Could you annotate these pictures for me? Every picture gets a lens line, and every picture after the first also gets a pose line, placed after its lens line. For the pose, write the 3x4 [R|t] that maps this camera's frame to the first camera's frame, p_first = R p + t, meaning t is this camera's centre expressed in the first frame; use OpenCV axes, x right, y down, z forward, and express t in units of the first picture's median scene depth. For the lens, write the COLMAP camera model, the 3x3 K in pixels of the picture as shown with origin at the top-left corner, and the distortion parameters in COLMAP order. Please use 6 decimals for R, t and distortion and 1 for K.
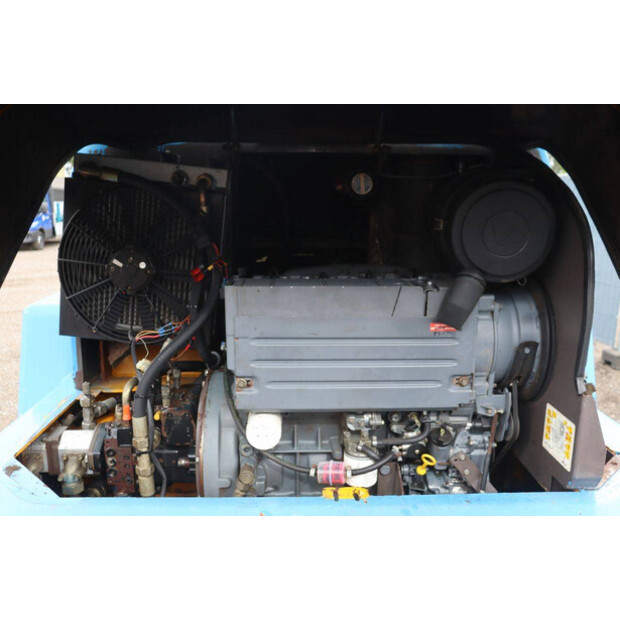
lens RADIAL K [[592.6, 0, 310.0], [0, 592.6, 310.0], [0, 0, 1]] dist [-0.077316, 0.025740]
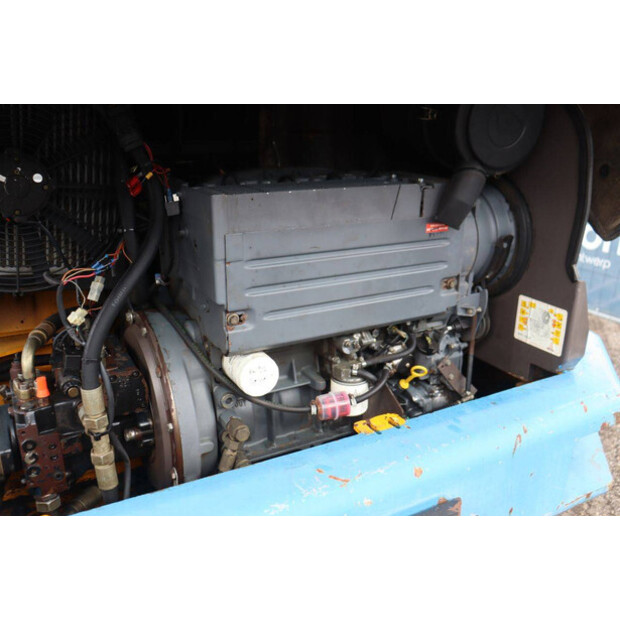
lens RADIAL K [[592.6, 0, 310.0], [0, 592.6, 310.0], [0, 0, 1]] dist [-0.077316, 0.025740]
pose [[0.886084, -0.140291, 0.441784, -0.359084], [0.082936, 0.985702, 0.146671, 0.004118], [-0.456044, -0.093323, 0.885050, 0.249068]]
